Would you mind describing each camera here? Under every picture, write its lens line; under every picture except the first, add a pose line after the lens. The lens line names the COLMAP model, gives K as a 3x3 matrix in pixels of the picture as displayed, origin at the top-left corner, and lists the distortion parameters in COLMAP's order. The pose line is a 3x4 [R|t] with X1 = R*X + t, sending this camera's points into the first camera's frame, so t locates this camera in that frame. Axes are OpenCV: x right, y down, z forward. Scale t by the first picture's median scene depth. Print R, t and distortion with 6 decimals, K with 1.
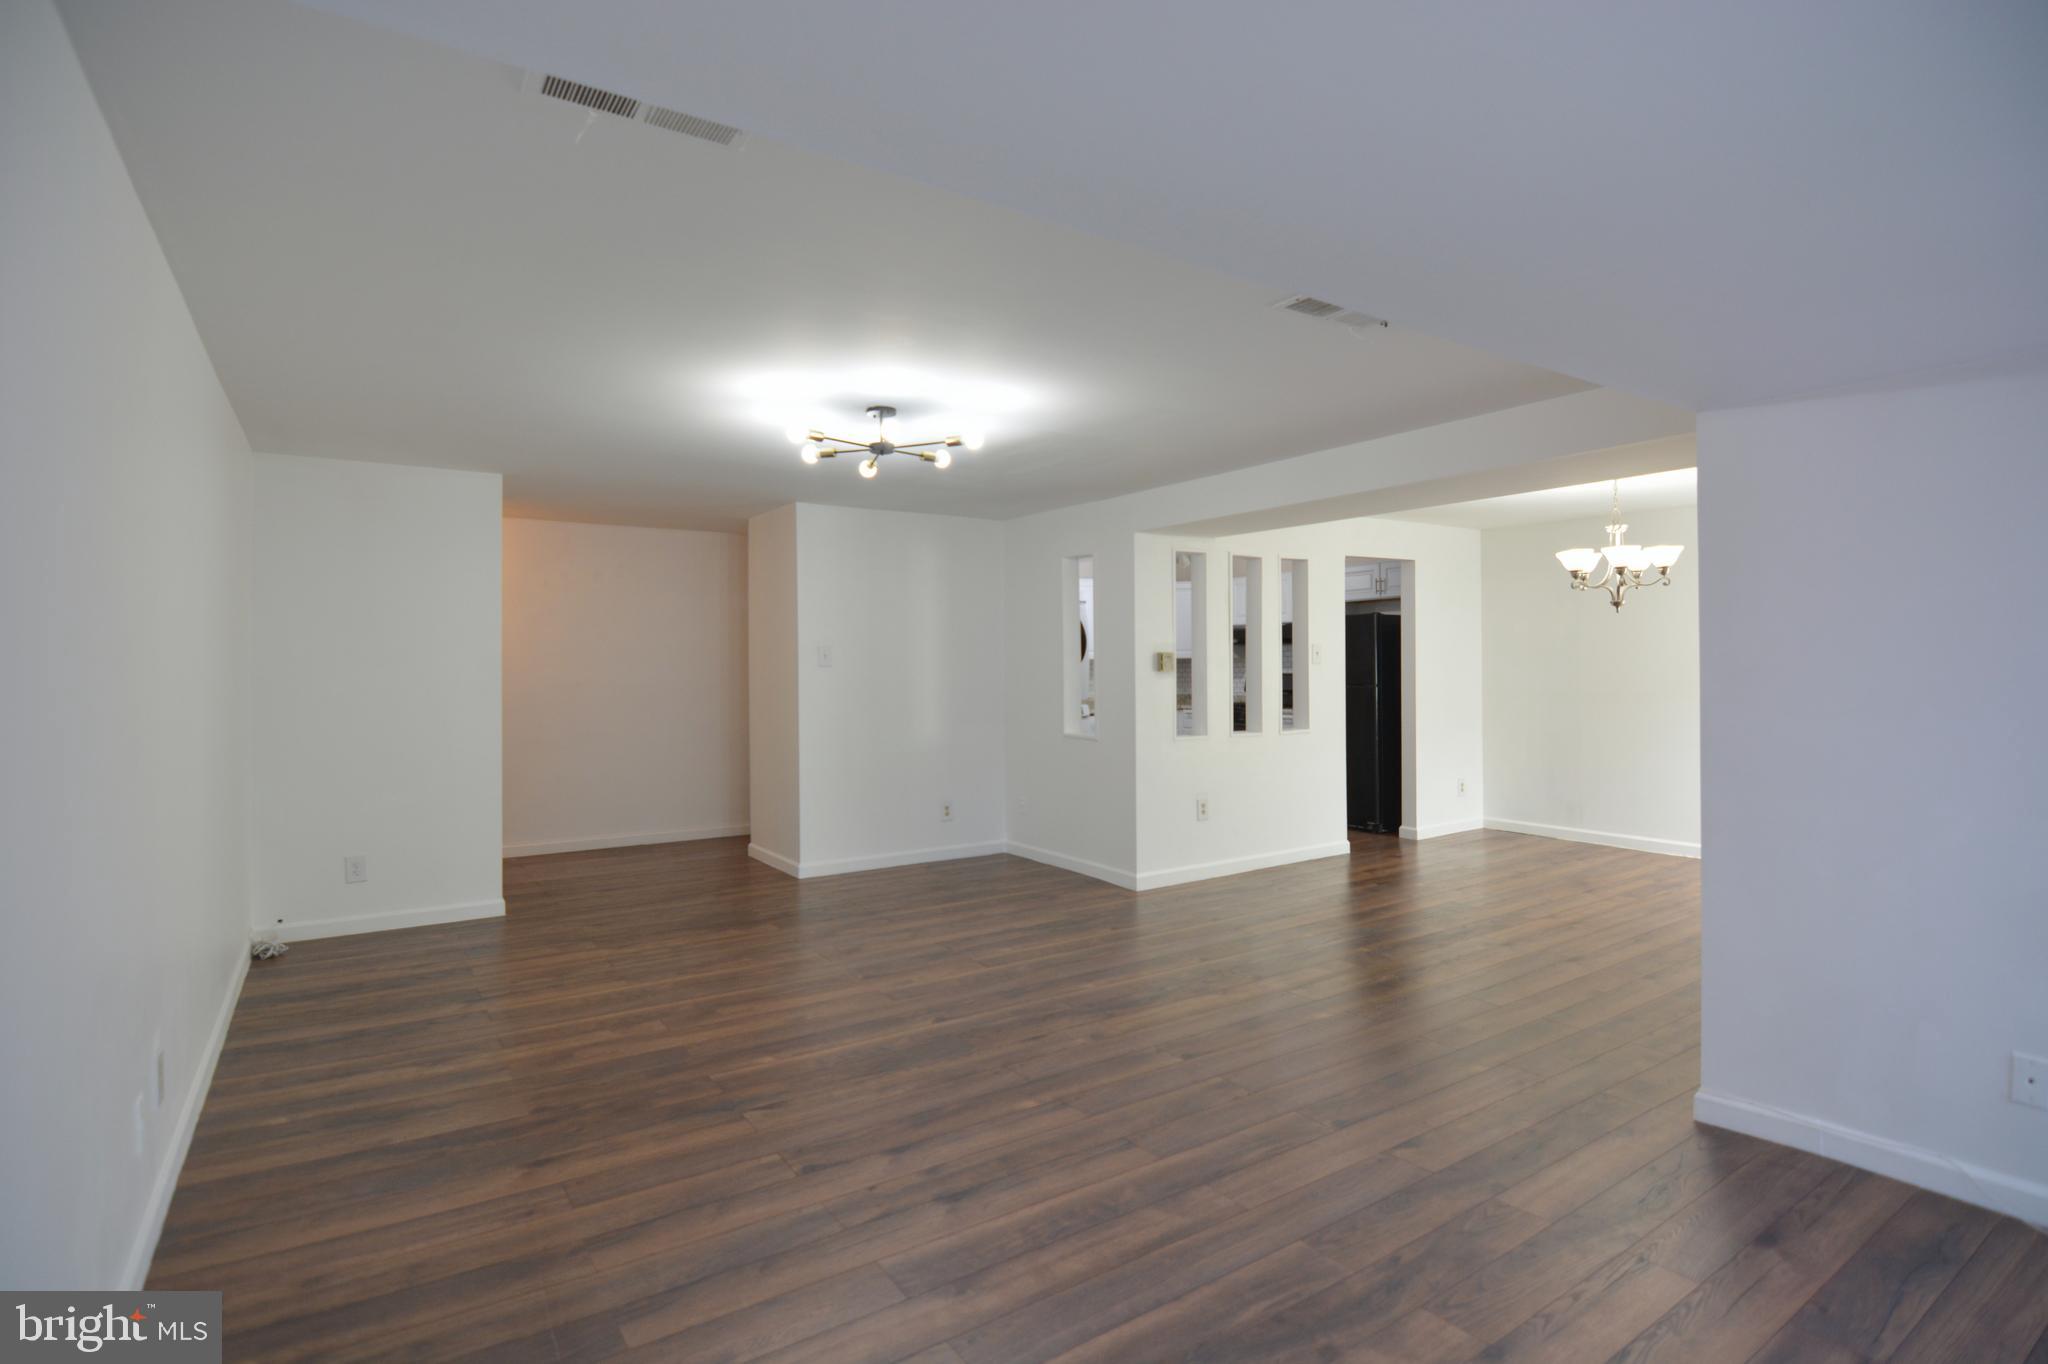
lens RADIAL K [[996.9, 0, 1017.3], [0, 996.9, 656.2], [0, 0, 1]] dist [-0.001226, -0.013108]
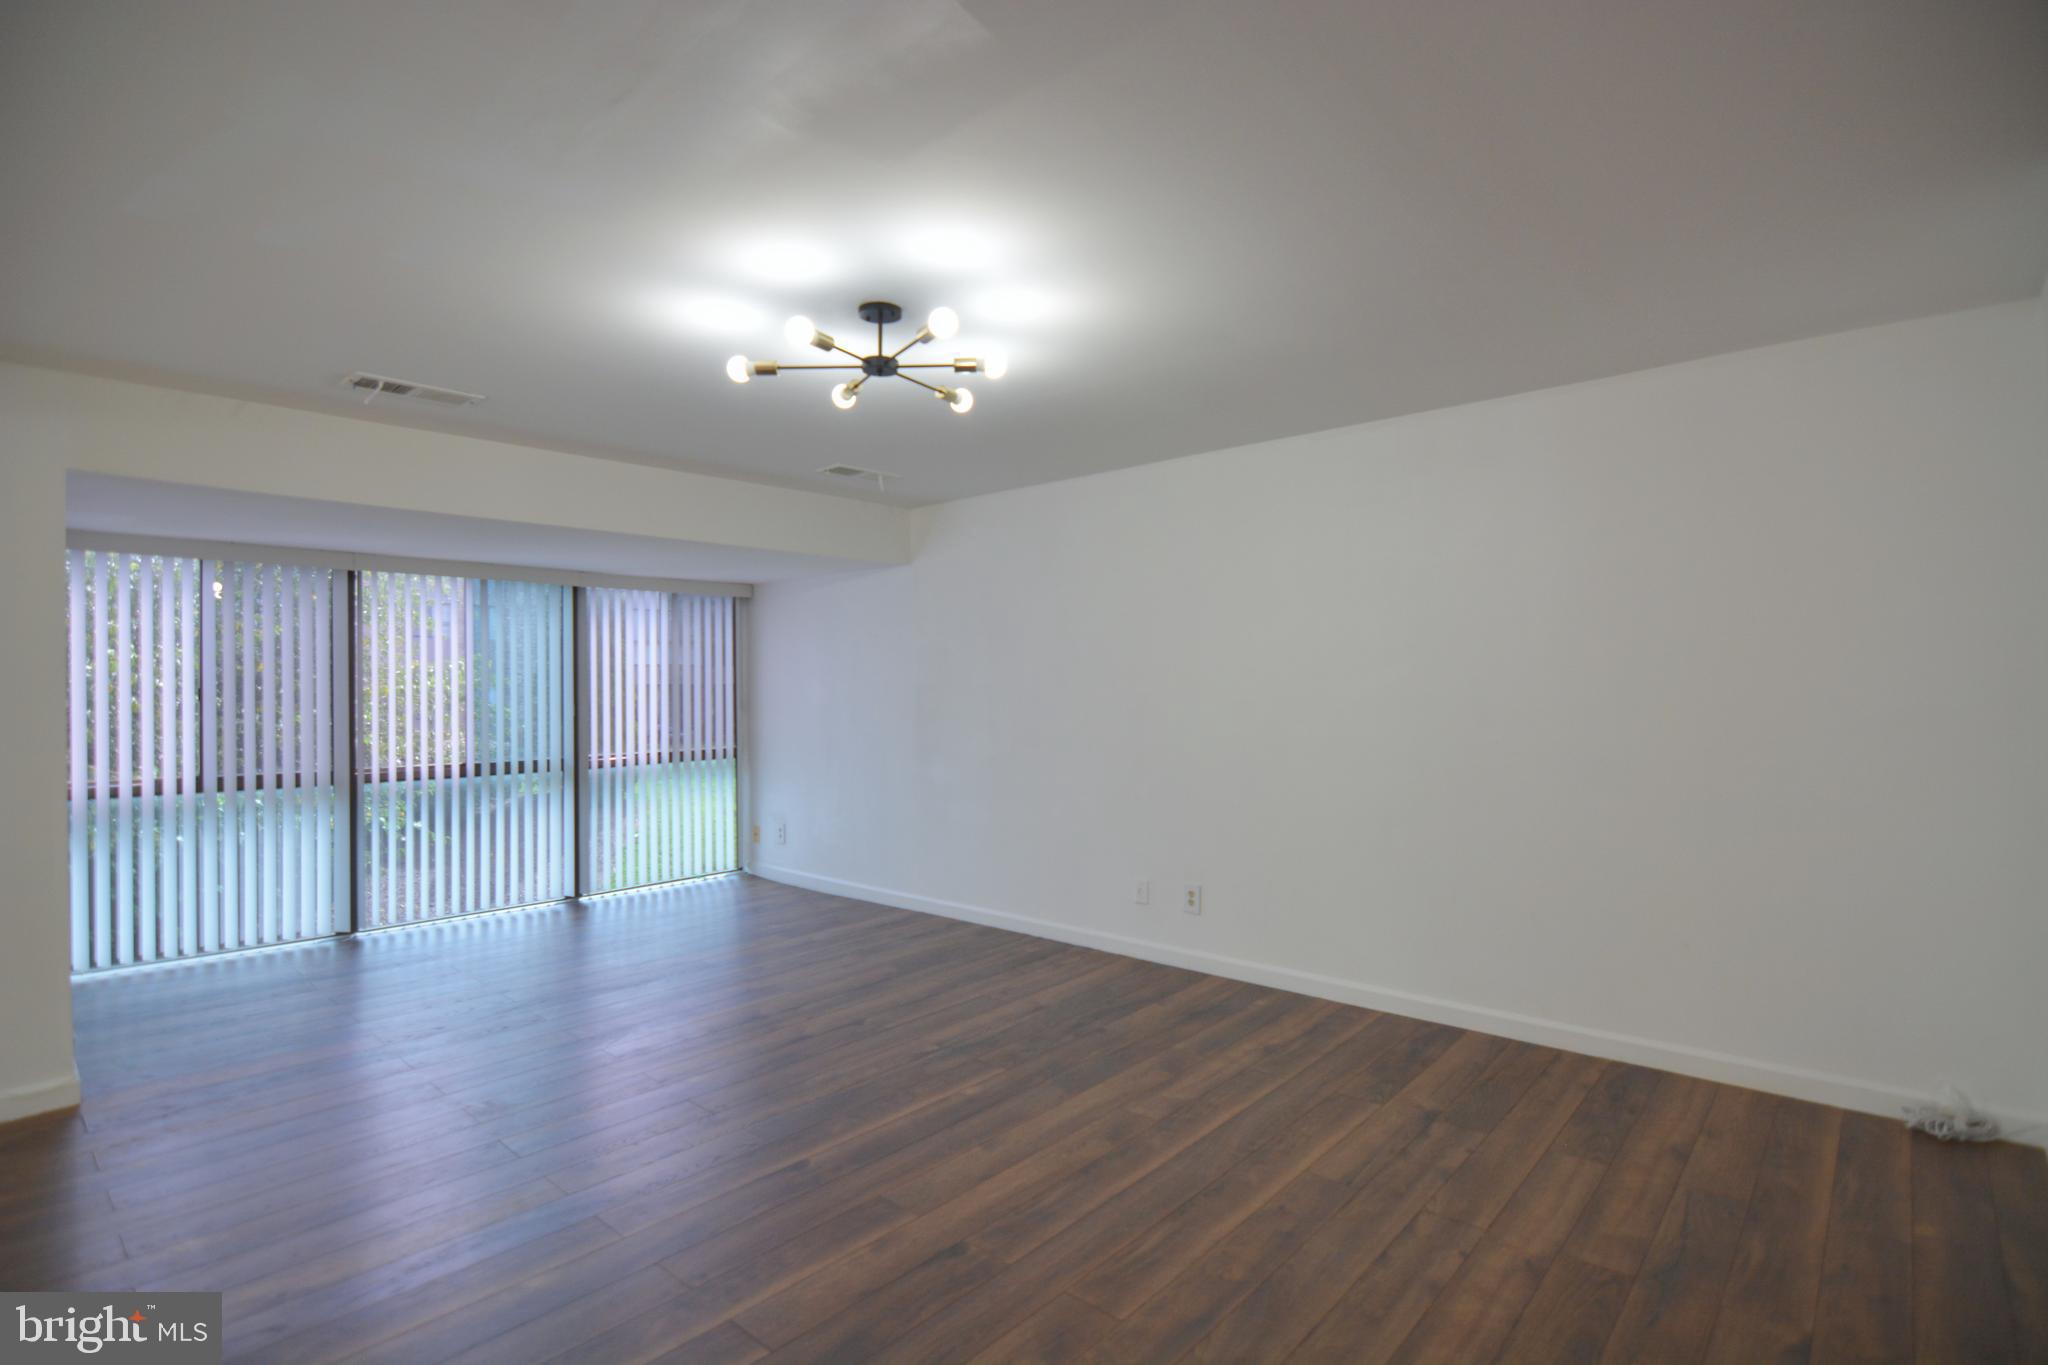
lens RADIAL K [[996.9, 0, 1017.3], [0, 996.9, 656.7], [0, 0, 1]] dist [-0.001226, -0.013108]
pose [[-0.969149, 0.008305, -0.246334, -0.051828], [0.016212, 0.999416, -0.030088, 0.012404], [0.245940, -0.033153, -0.968718, 1.683770]]
